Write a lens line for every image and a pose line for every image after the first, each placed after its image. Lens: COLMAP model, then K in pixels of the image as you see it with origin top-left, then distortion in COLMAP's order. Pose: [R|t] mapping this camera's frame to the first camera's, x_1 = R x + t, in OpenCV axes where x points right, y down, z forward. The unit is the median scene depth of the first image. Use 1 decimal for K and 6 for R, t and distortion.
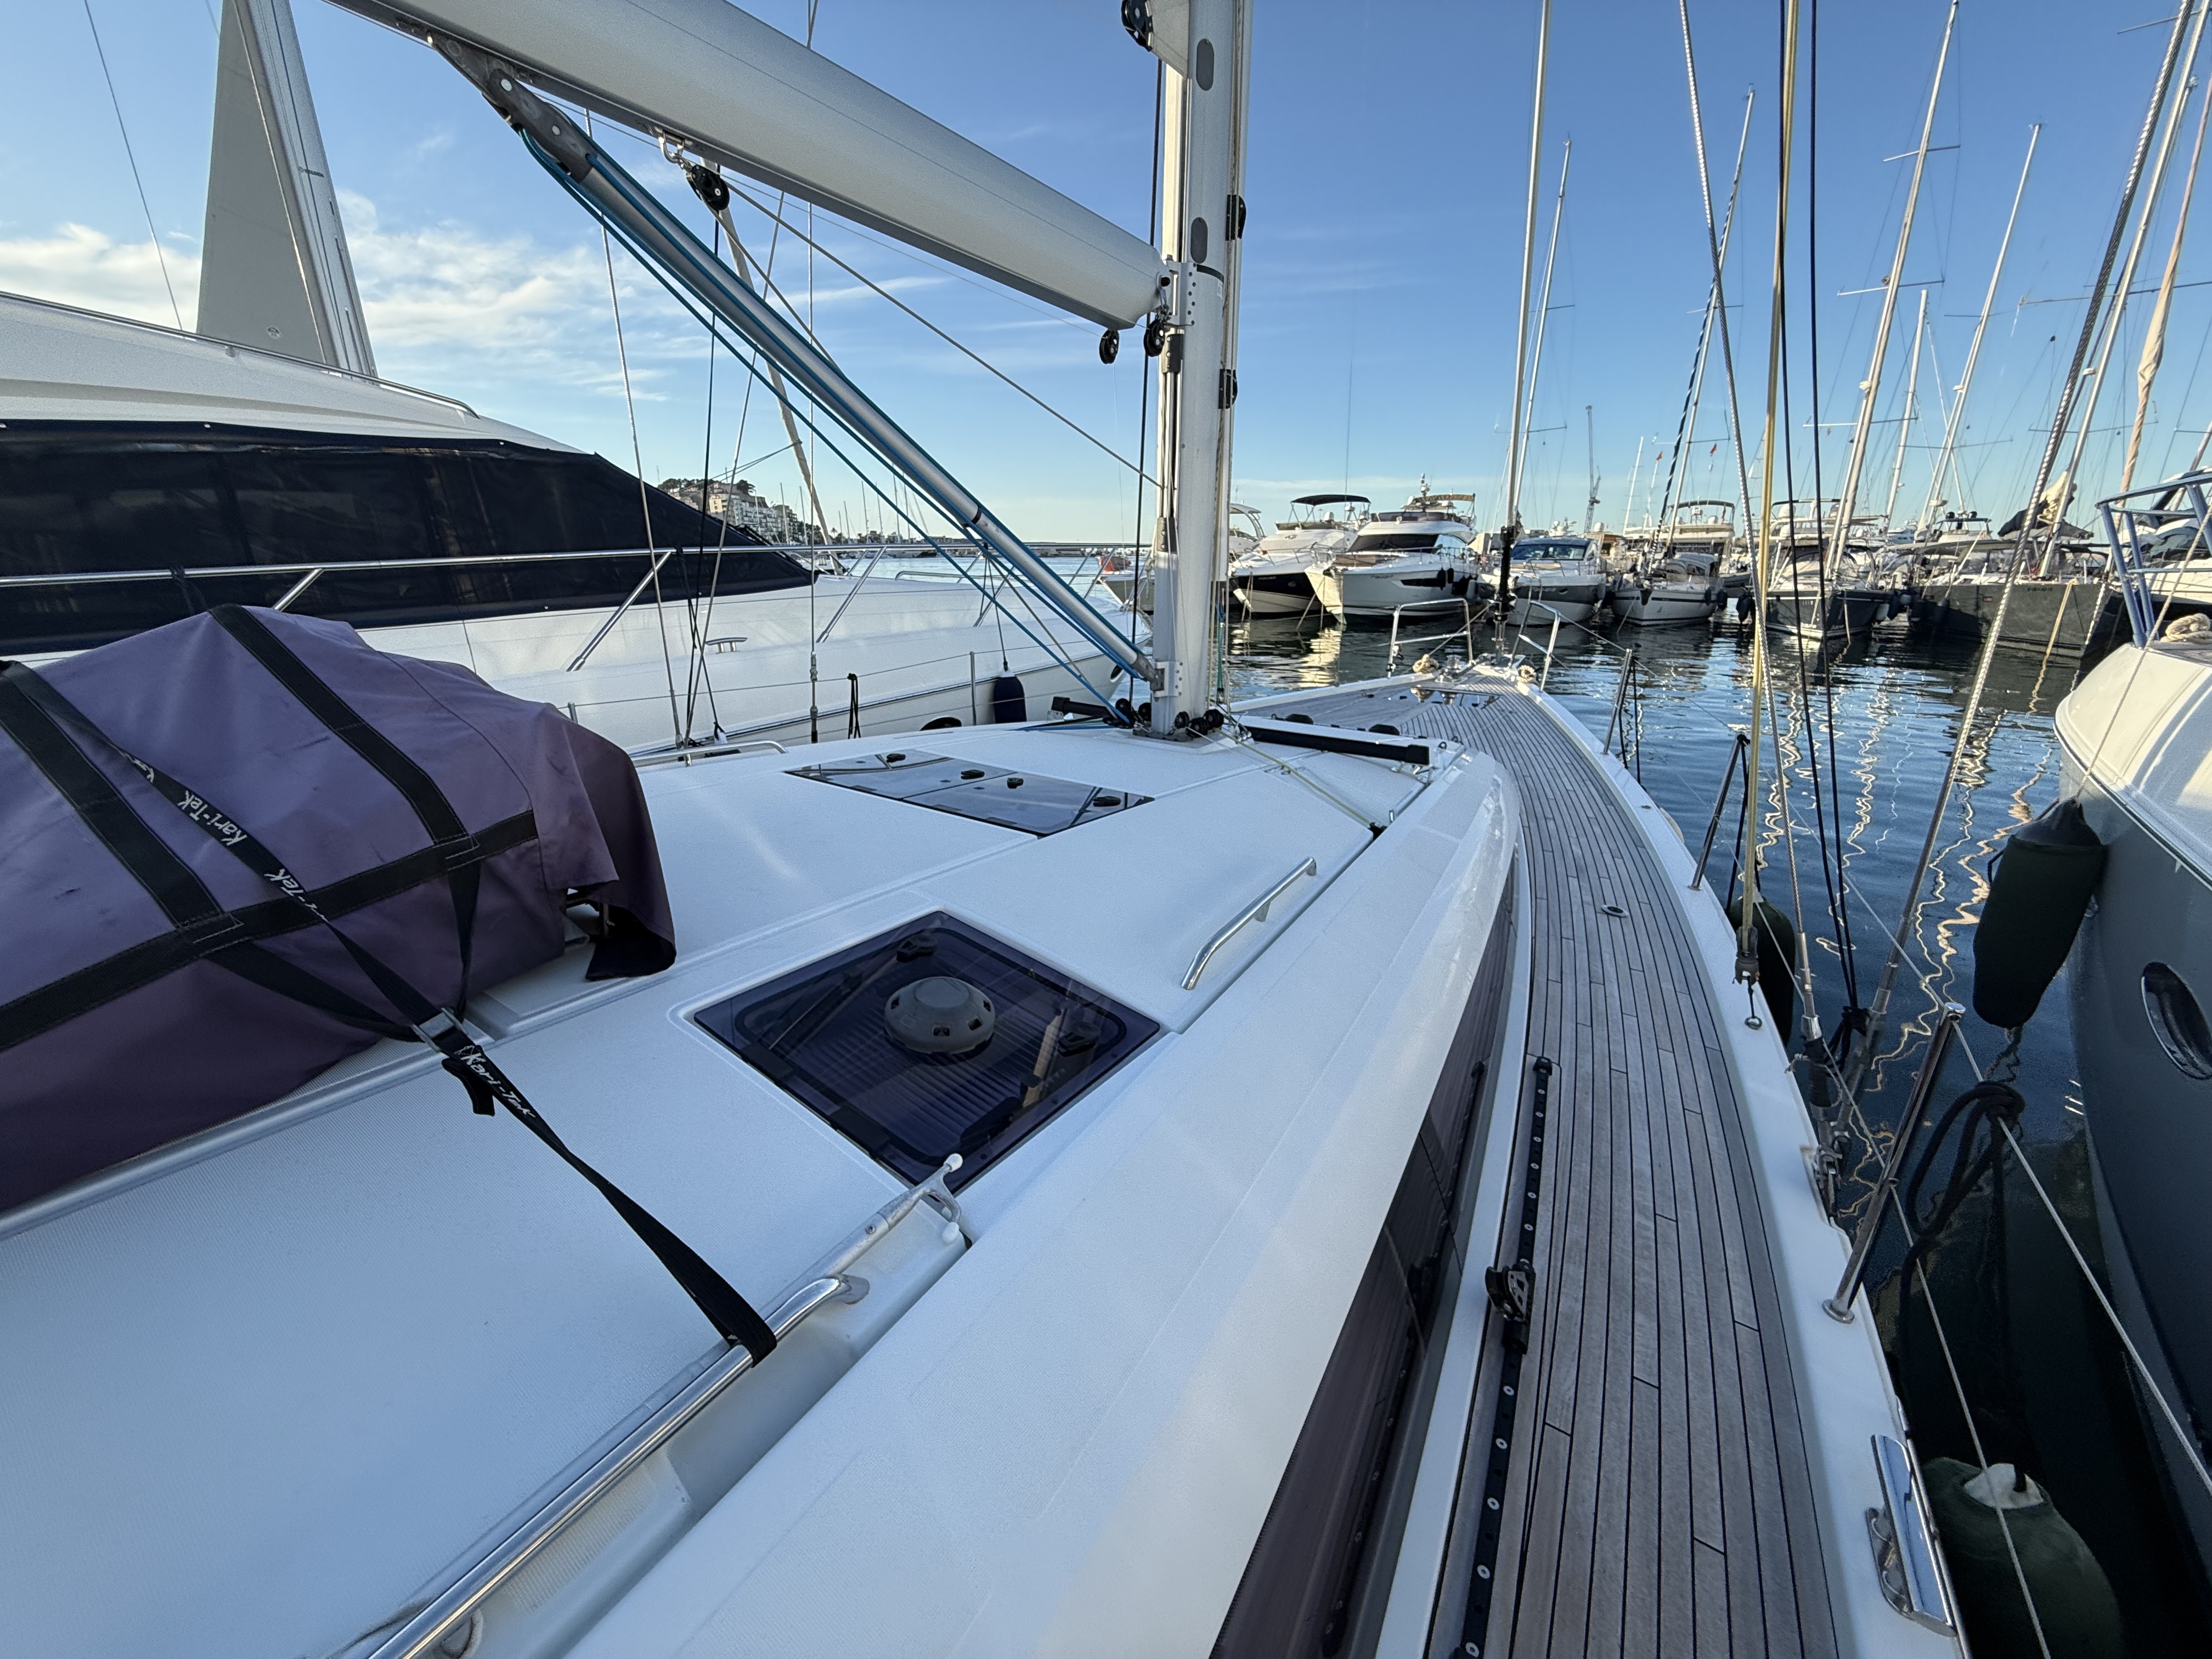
lens RADIAL K [[873.4, 0, 1122.0], [0, 873.4, 834.5], [0, 0, 1]] dist [0.004453, 0.001035]
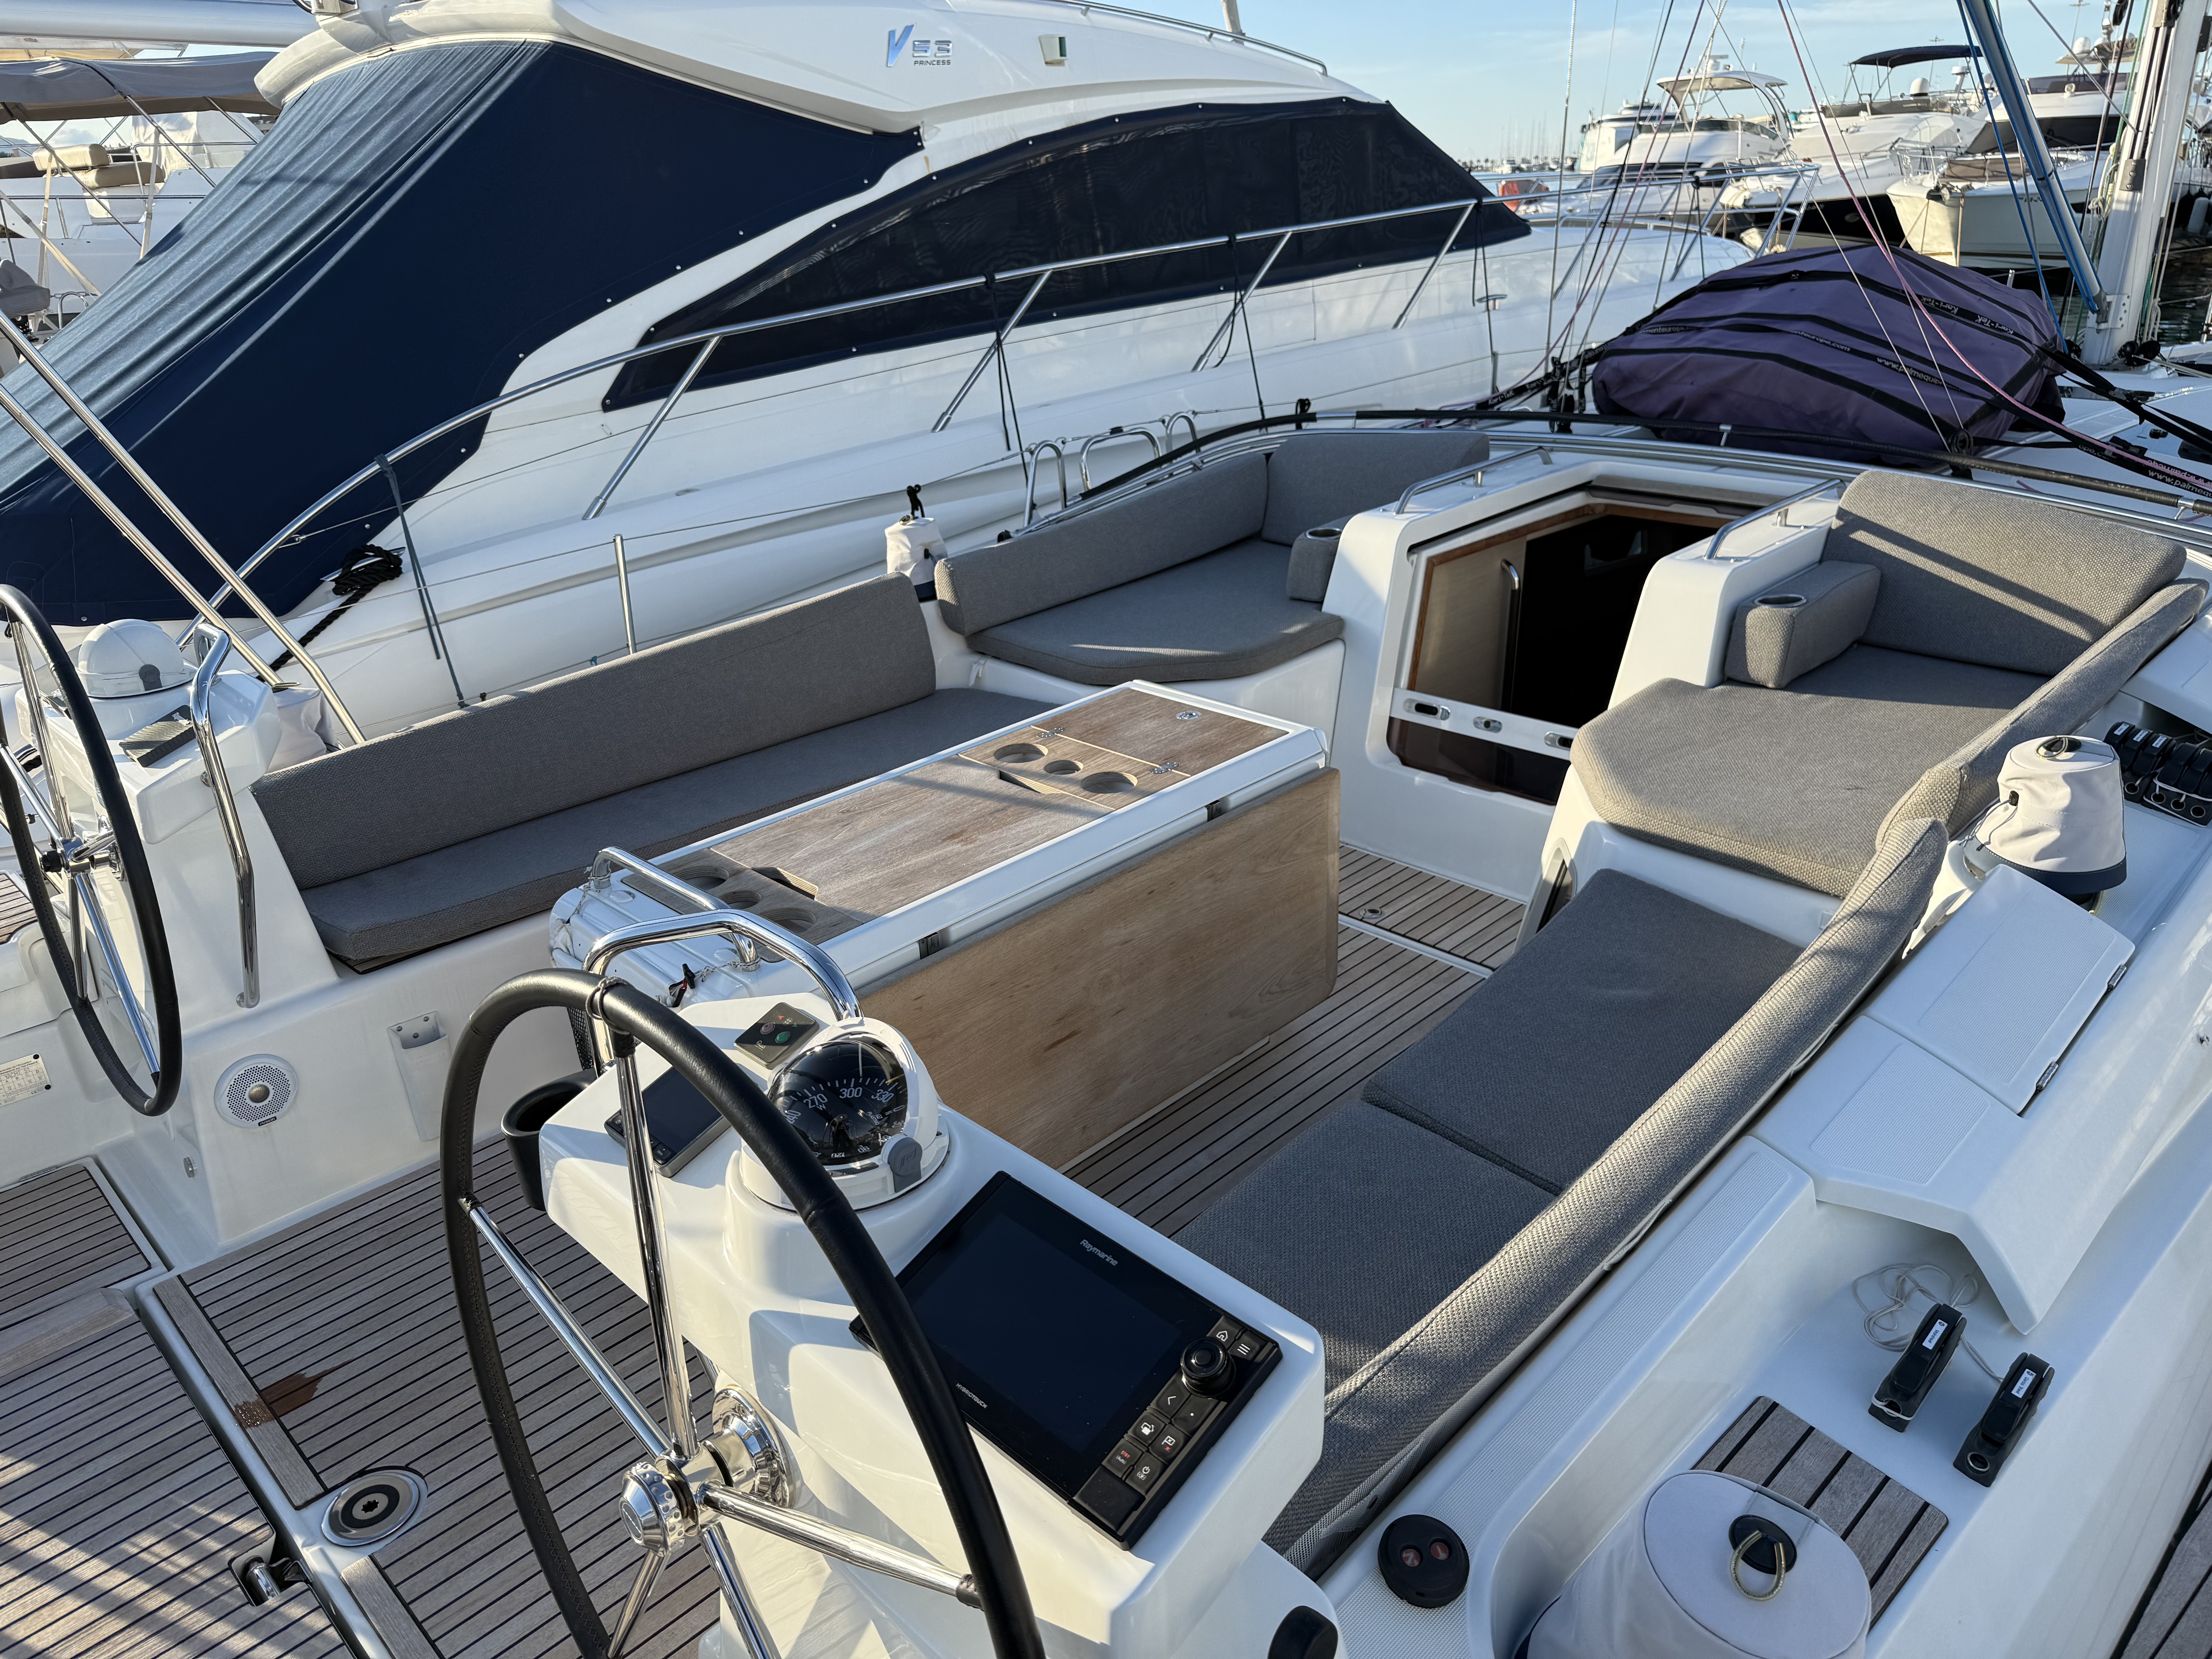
lens RADIAL K [[1585.3, 0, 1108.2], [0, 1585.3, 828.2], [0, 0, 1]] dist [0.021886, -0.010300]
pose [[0.983761, 0.045544, -0.173608, -0.089283], [-0.031112, 0.995898, 0.084964, 0.037377], [0.176766, -0.078183, 0.981143, -0.138985]]
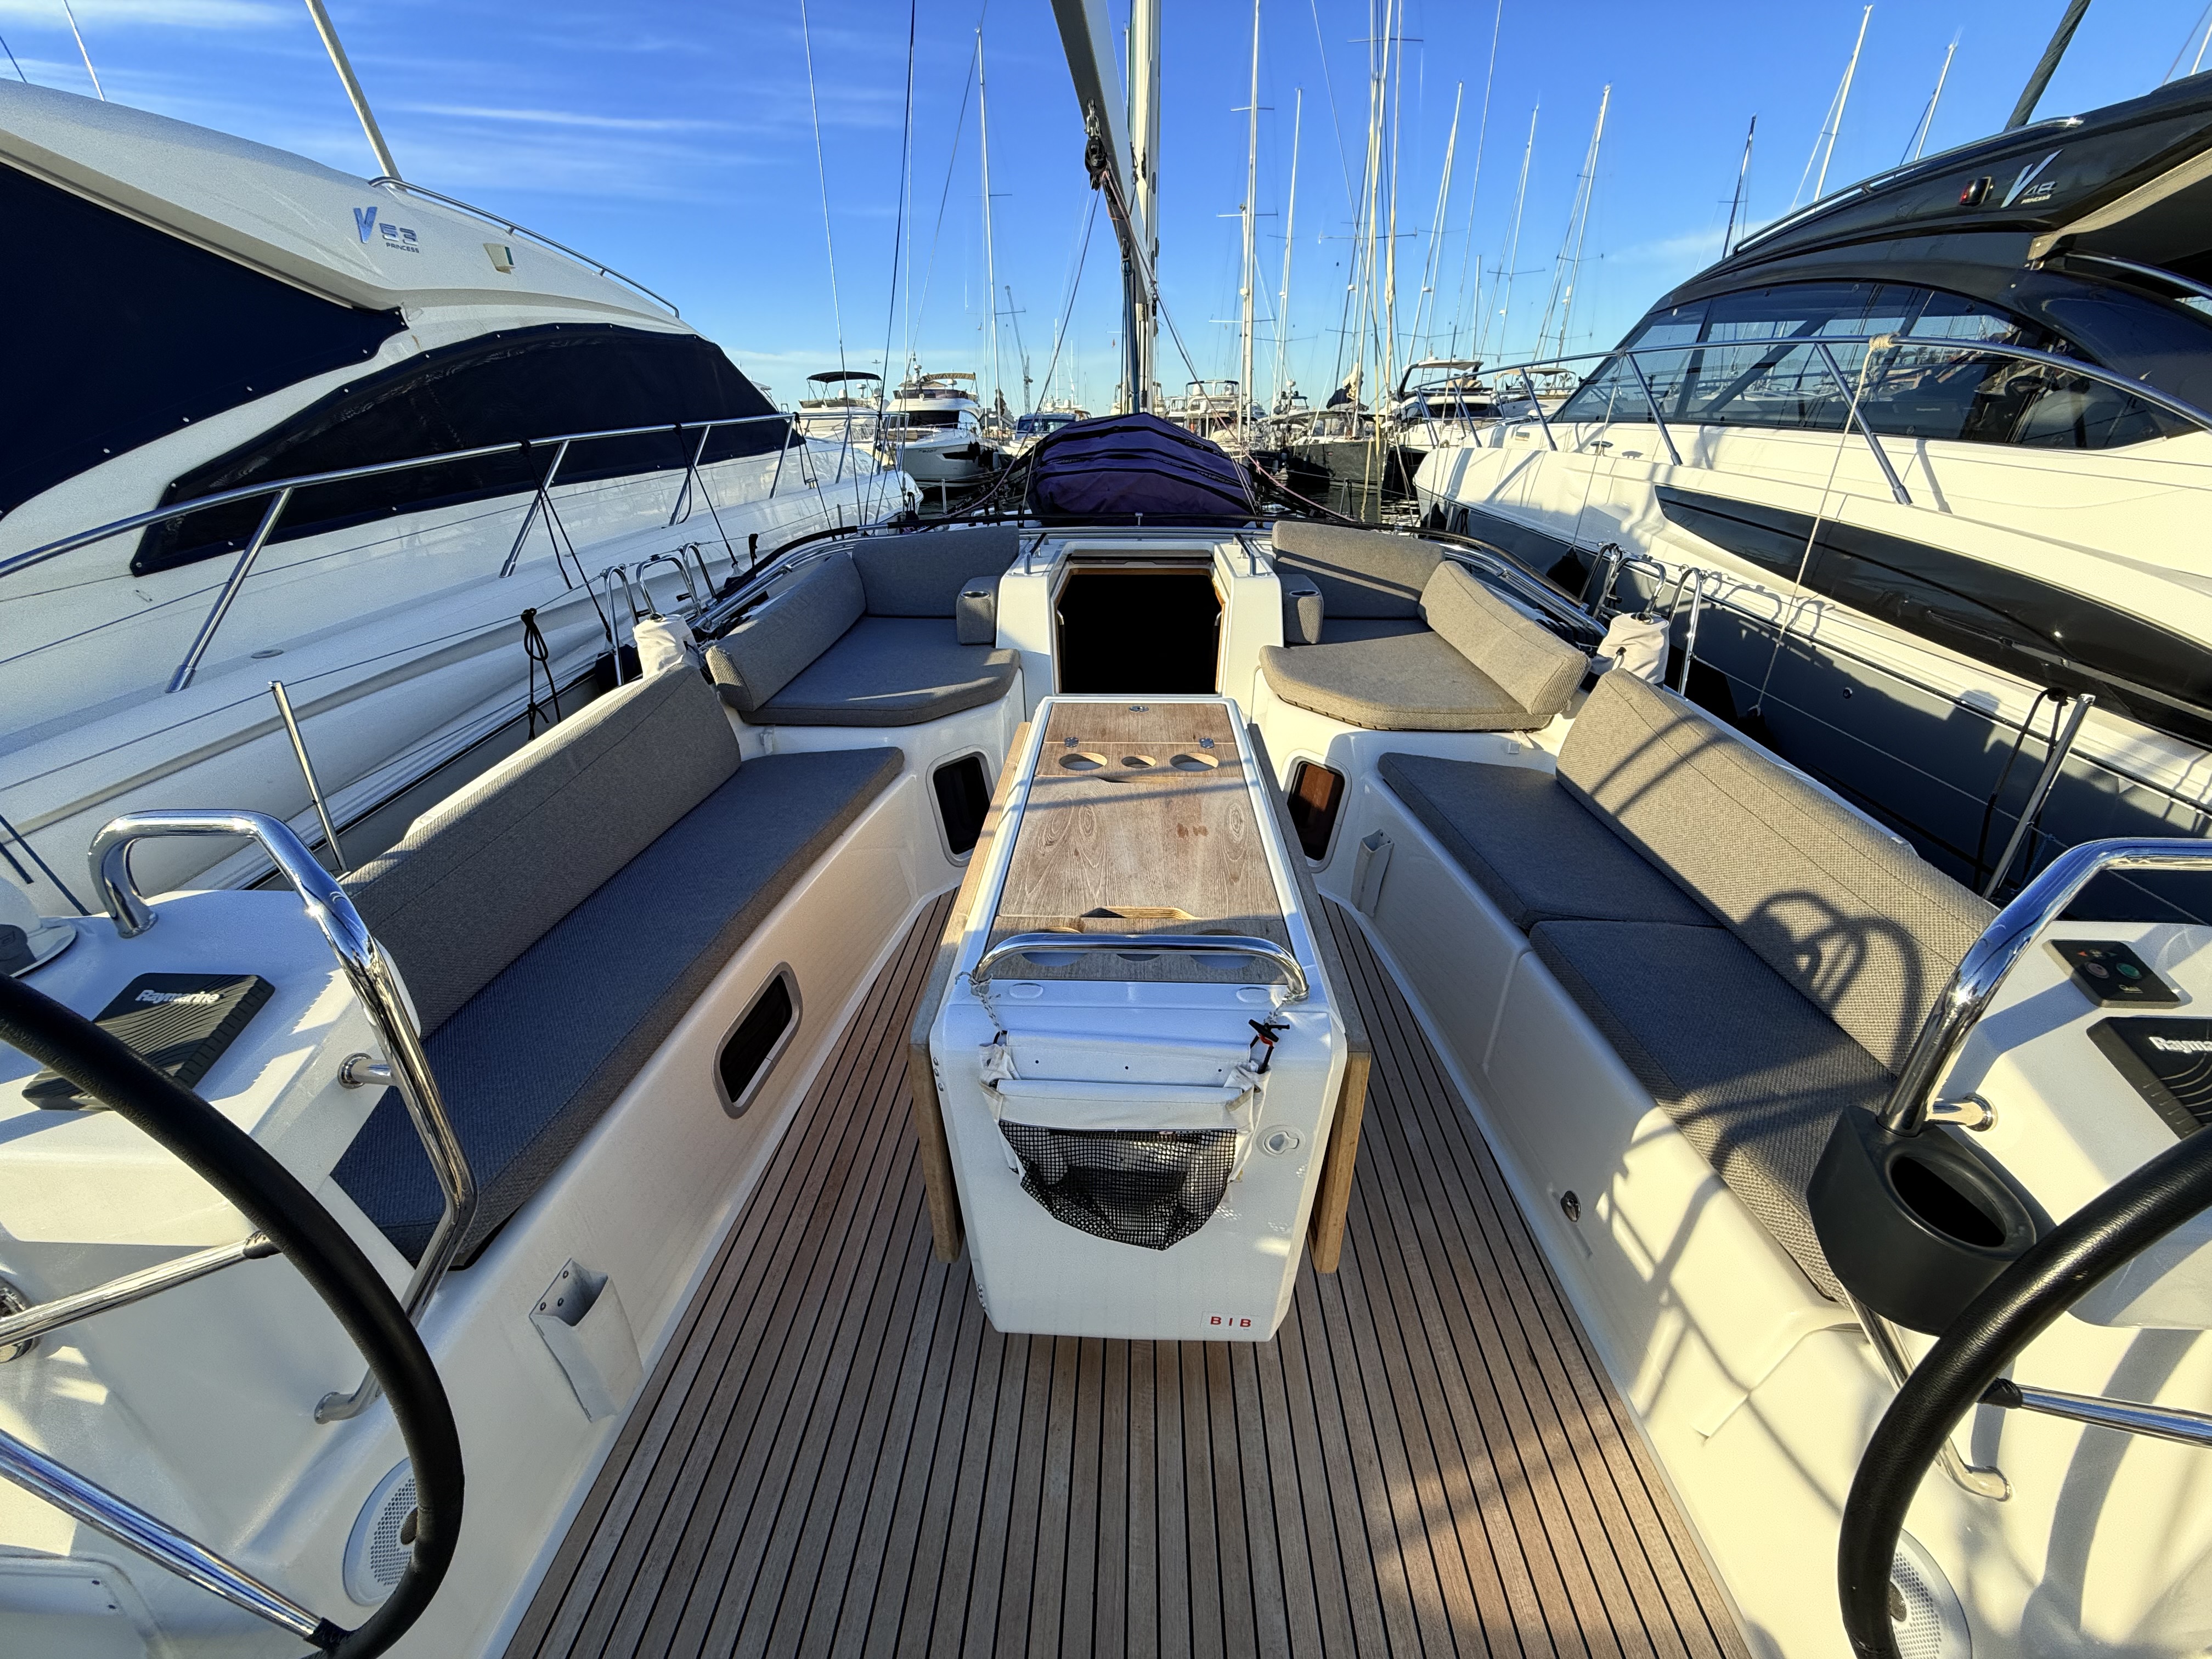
lens RADIAL K [[873.4, 0, 1101.1], [0, 873.4, 826.8], [0, 0, 1]] dist [0.004453, 0.001035]
pose [[0.856722, -0.229179, 0.462066, -0.131471], [0.176032, 0.971991, 0.155712, 0.036413], [-0.484810, -0.052064, 0.873068, -0.106132]]
